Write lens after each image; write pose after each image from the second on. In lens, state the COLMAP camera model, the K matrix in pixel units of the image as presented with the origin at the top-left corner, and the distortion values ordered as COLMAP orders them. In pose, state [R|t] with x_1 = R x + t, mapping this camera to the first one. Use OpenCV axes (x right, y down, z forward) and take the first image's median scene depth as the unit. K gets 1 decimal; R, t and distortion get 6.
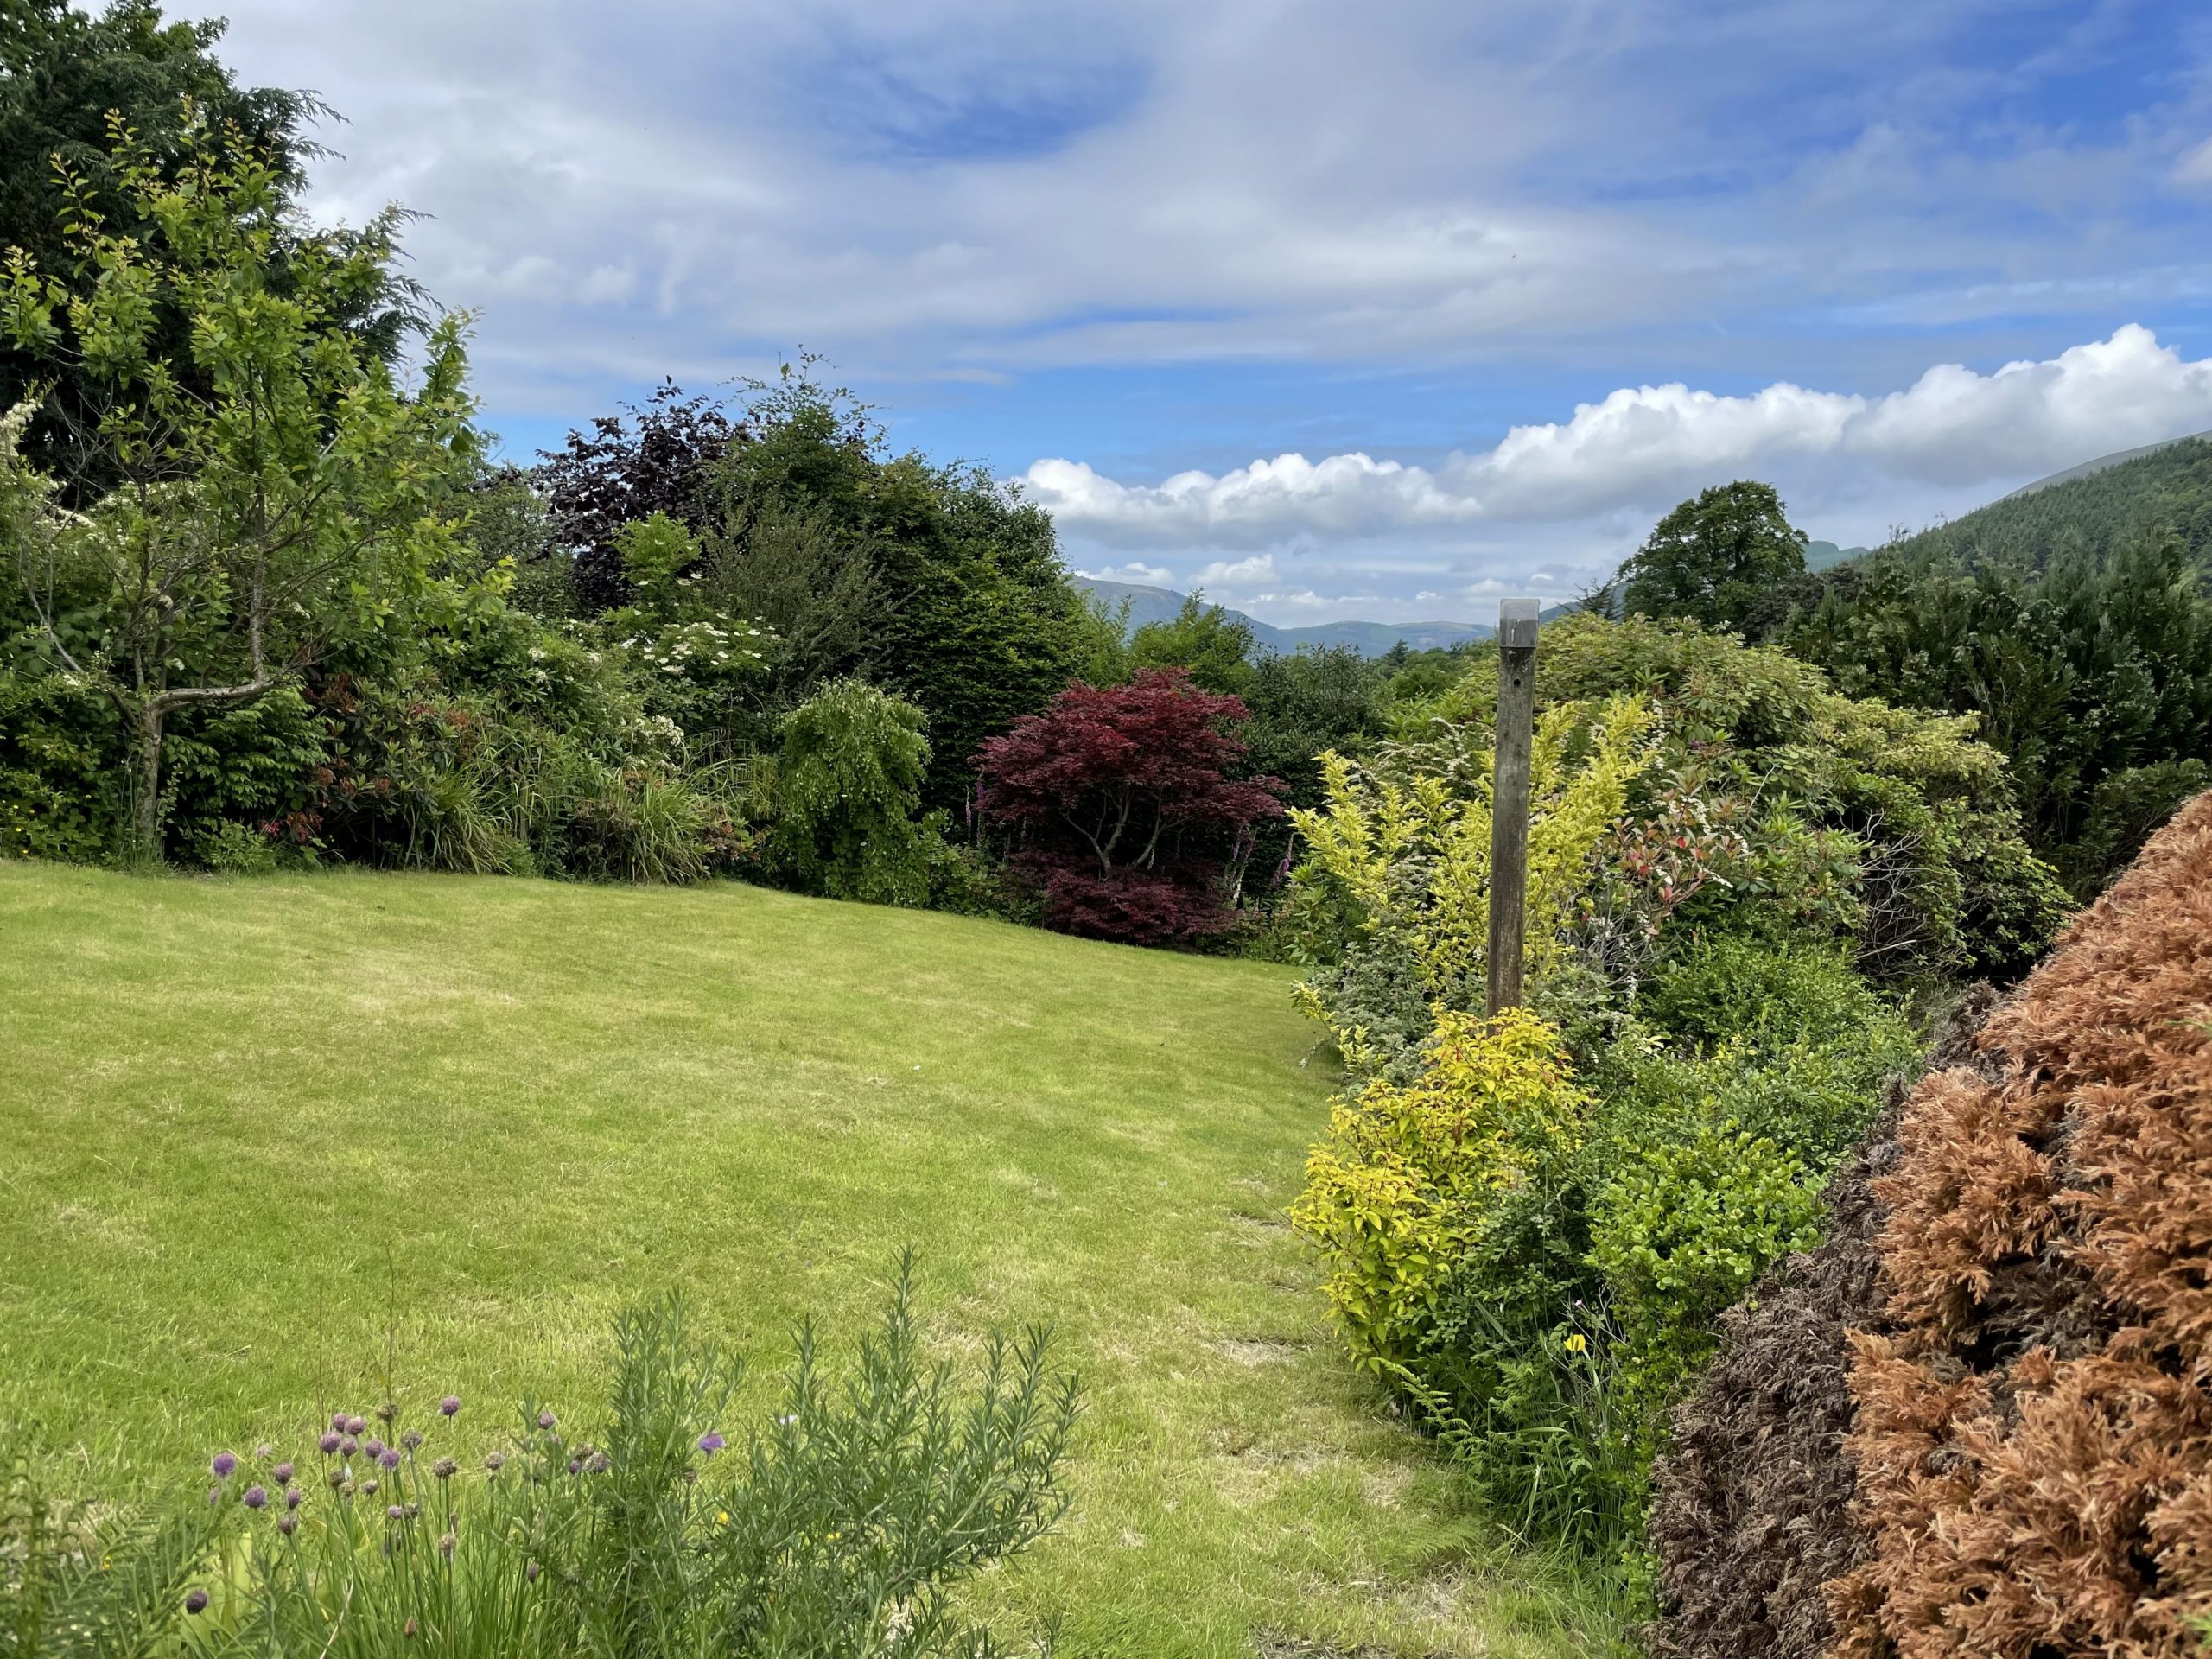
lens RADIAL K [[1660.4, 0, 1106.0], [0, 1660.4, 829.5], [0, 0, 1]] dist [0.107533, -0.164226]
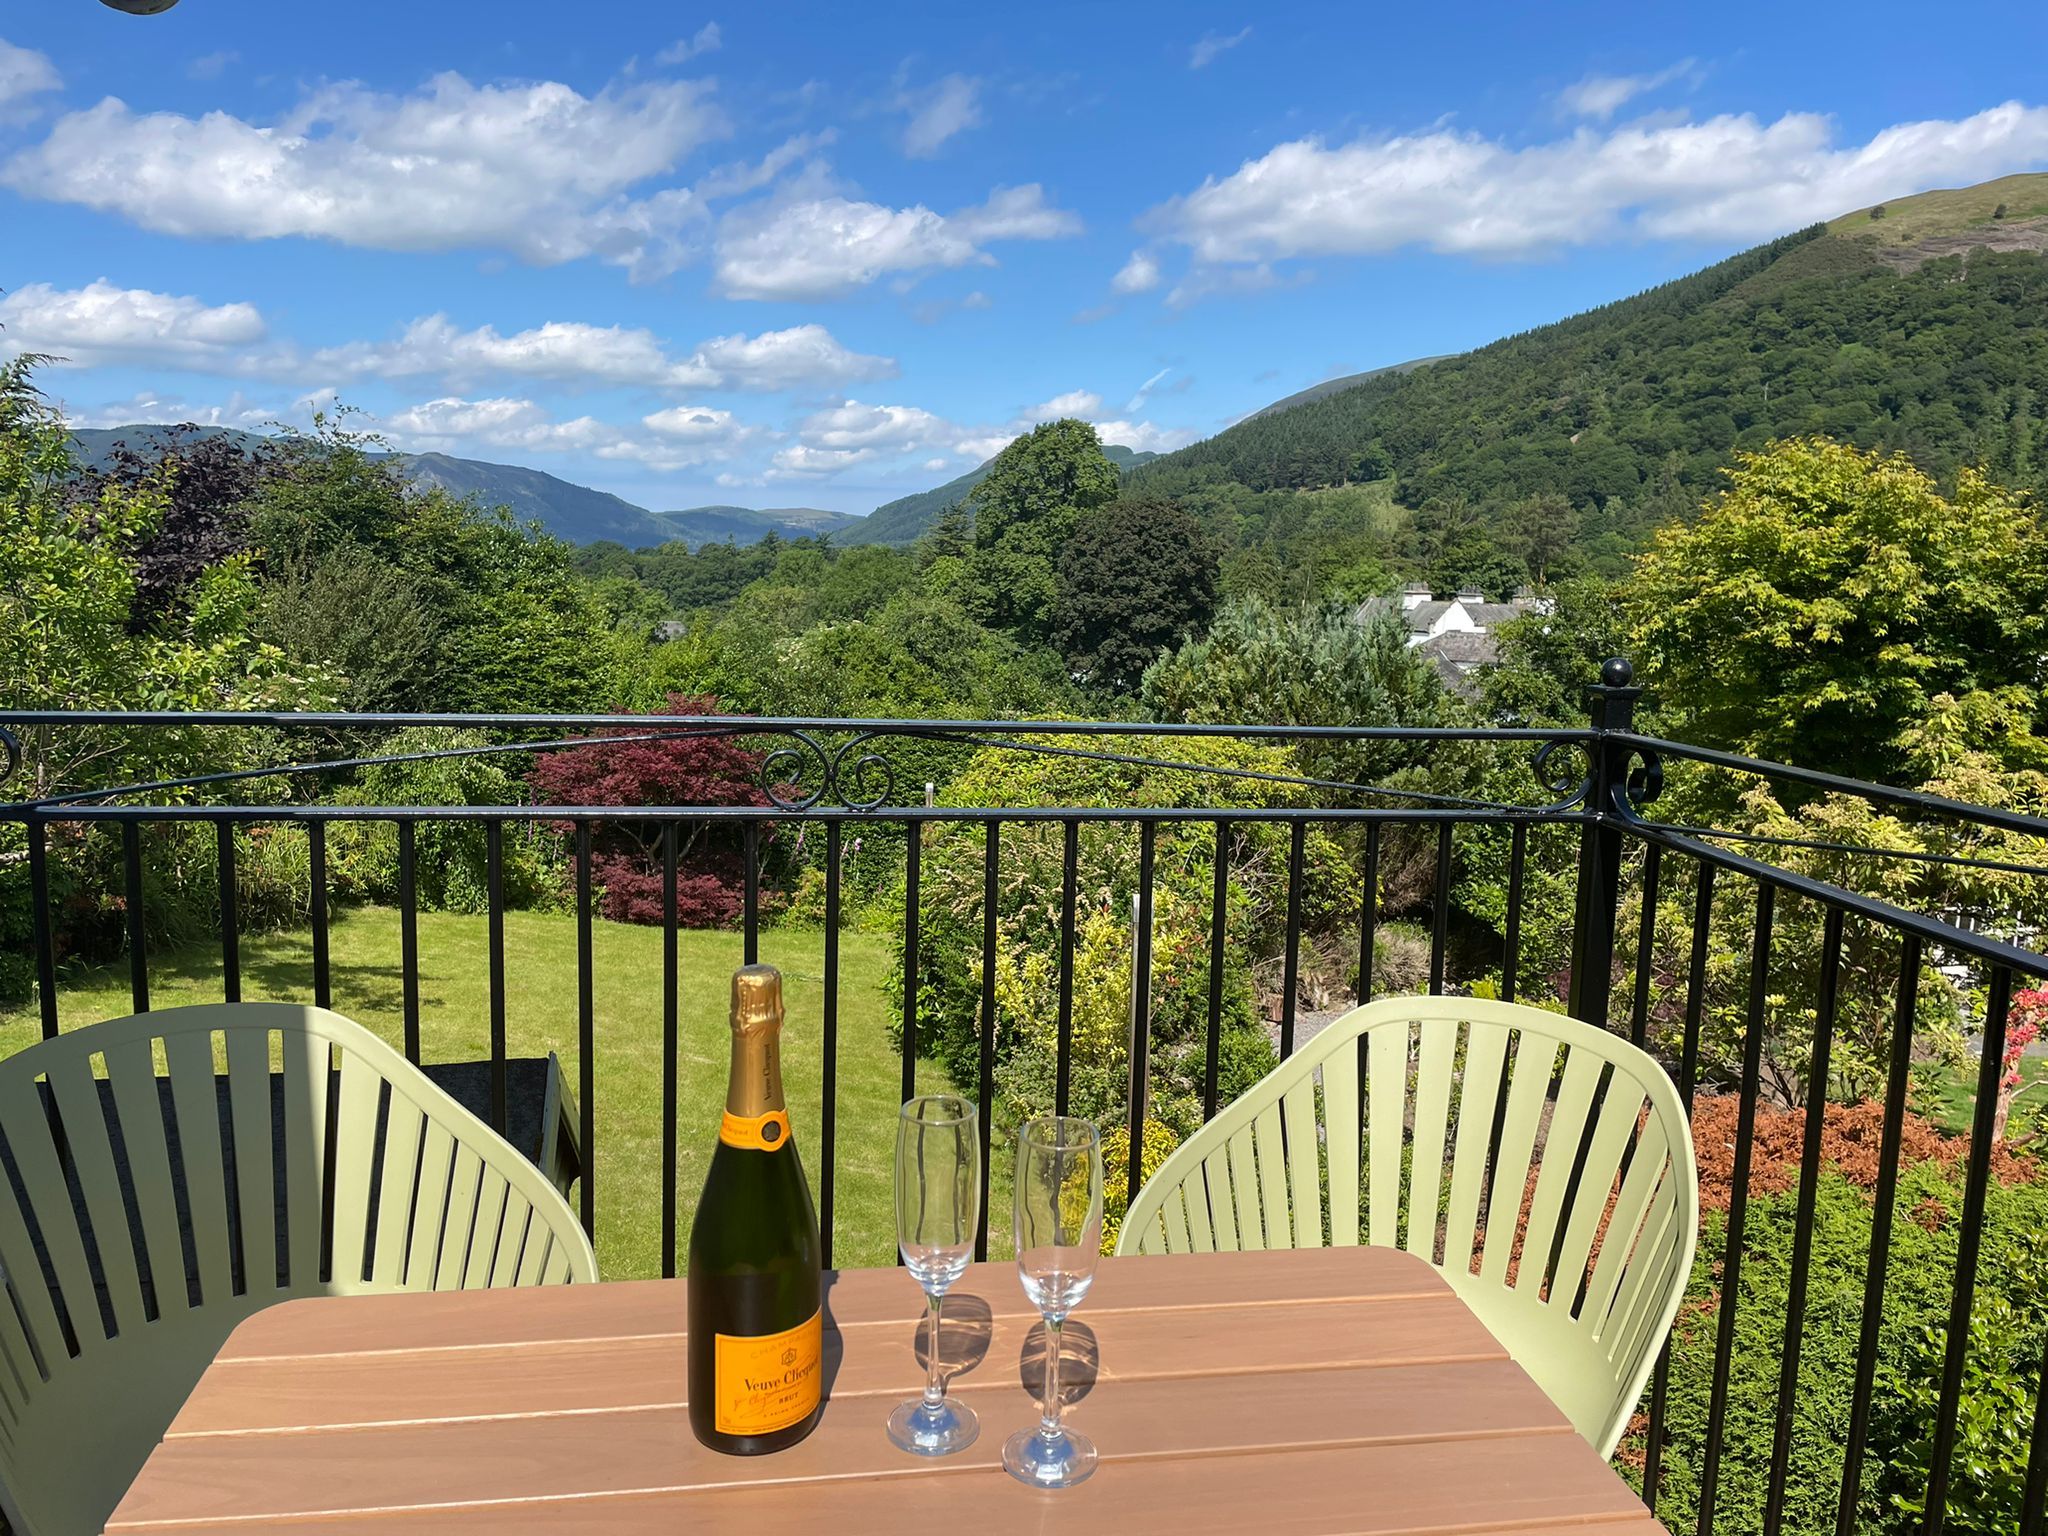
lens RADIAL K [[1537.3, 0, 1024.0], [0, 1537.3, 768.0], [0, 0, 1]] dist [0.107533, -0.164226]
pose [[0.943489, -0.036124, 0.329428, -0.103625], [0.021437, 0.998612, 0.048109, -0.087008], [-0.330708, -0.038328, 0.942954, -0.130711]]
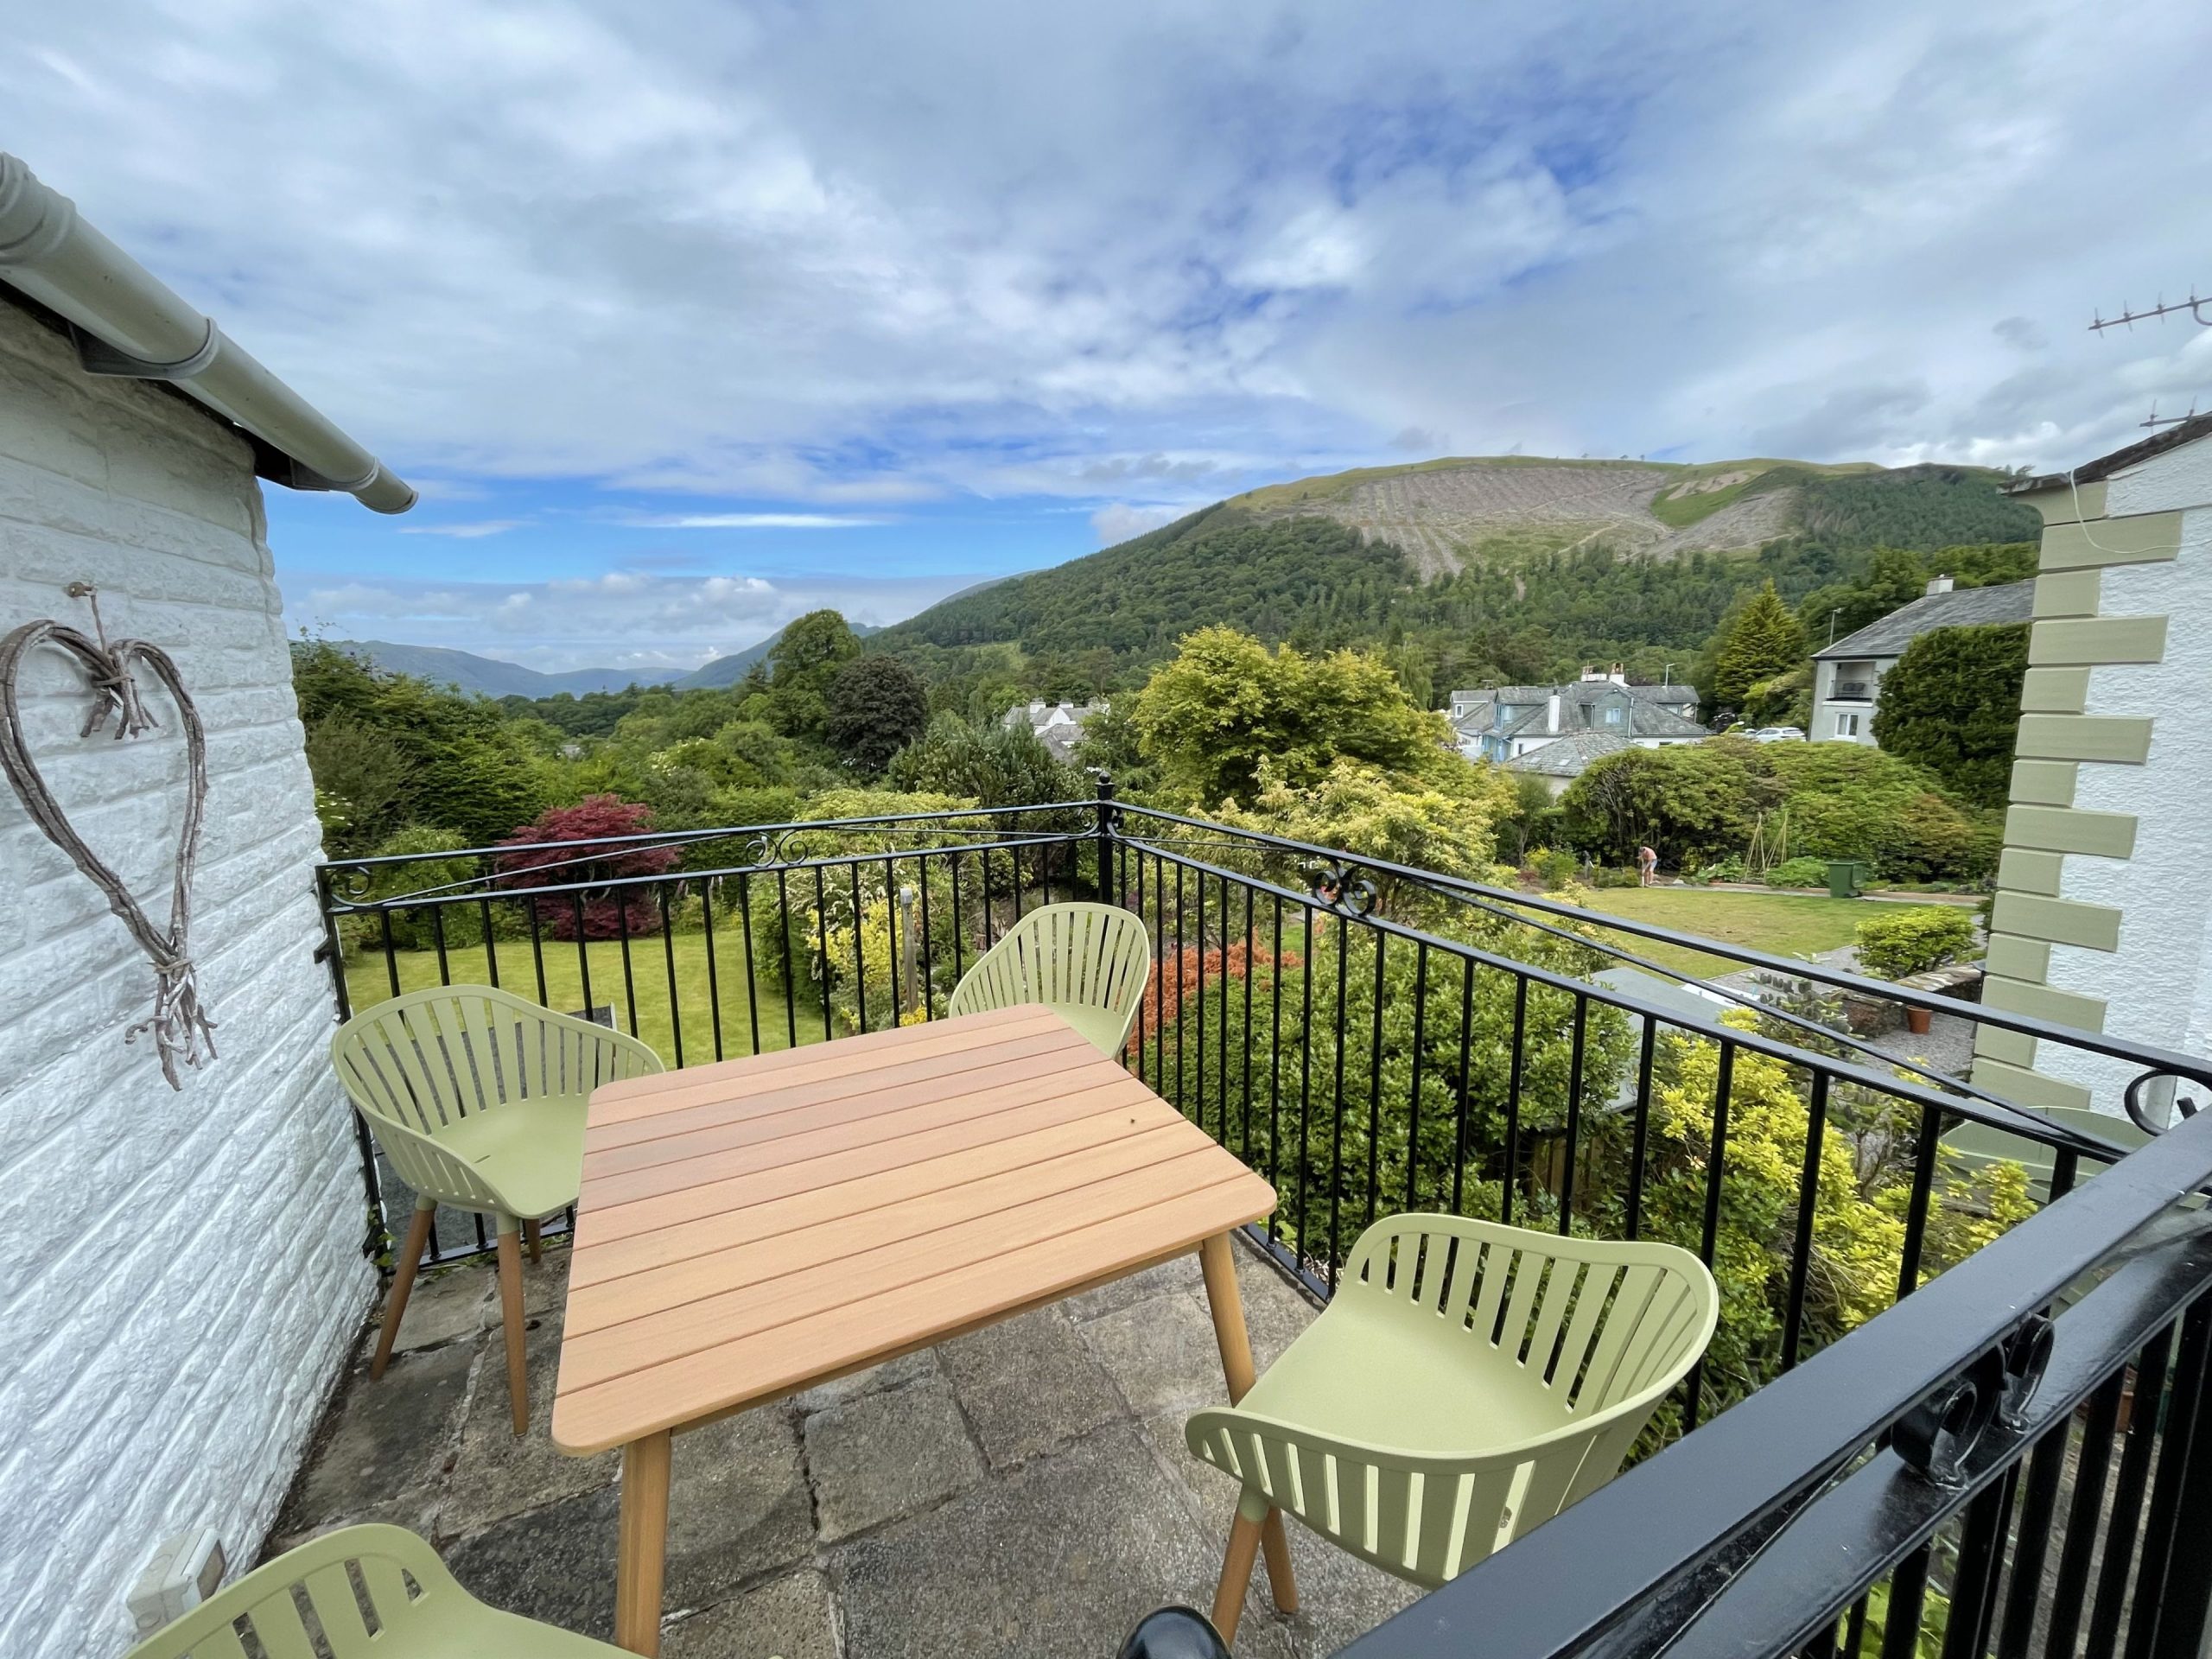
lens RADIAL K [[905.2, 0, 1106.0], [0, 905.2, 829.5], [0, 0, 1]] dist [-0.002991, -0.000290]
pose [[0.790076, -0.127065, 0.599696, -0.130287], [0.089863, 0.991720, 0.091736, -0.095267], [-0.606387, -0.018588, 0.794952, -0.178022]]
